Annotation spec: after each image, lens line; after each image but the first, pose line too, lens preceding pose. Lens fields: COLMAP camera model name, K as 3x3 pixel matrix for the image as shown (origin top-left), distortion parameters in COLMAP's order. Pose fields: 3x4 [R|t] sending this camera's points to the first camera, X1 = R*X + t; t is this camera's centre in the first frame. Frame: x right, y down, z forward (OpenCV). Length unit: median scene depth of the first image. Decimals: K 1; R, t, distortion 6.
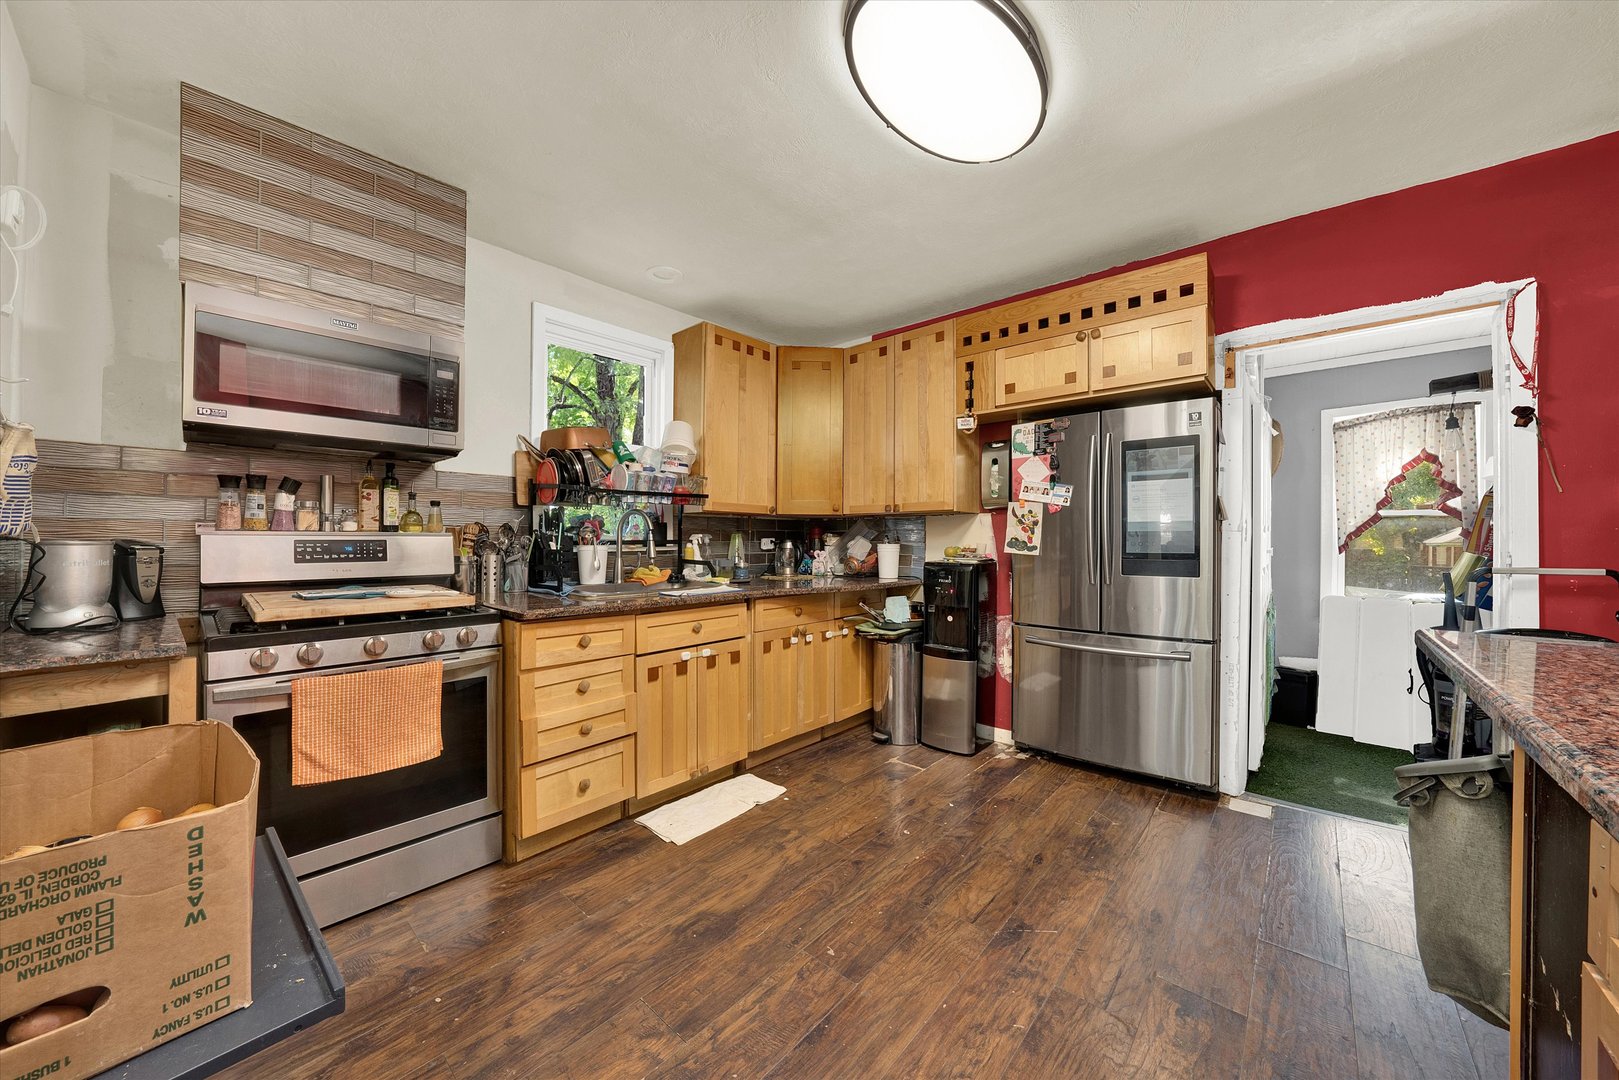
lens RADIAL K [[573.1, 0, 805.0], [0, 573.1, 532.0], [0, 0, 1]] dist [-0.020599, 0.000230]
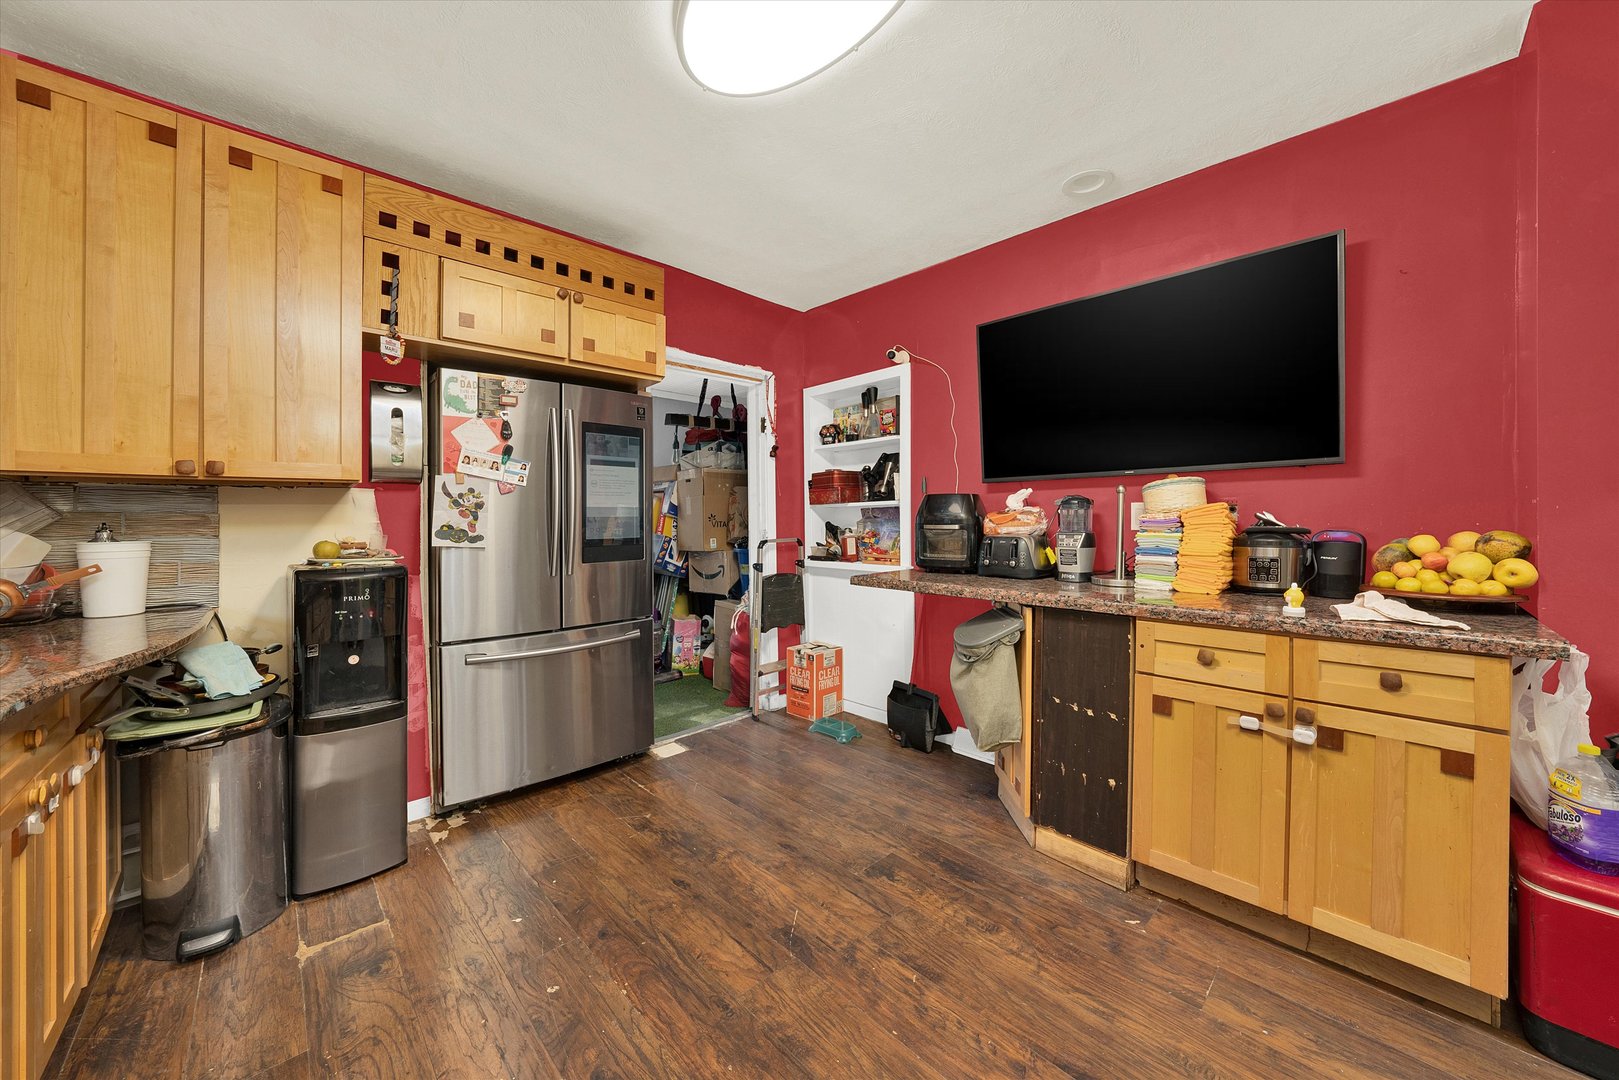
lens RADIAL K [[574.0, 0, 812.4], [0, 574.0, 513.1], [0, 0, 1]] dist [-0.019953, 0.000209]
pose [[0.082422, 0.008696, 0.996560, -0.322414], [-0.000516, 0.999962, -0.008683, 0.000992], [-0.996597, 0.000201, 0.082424, 0.496555]]
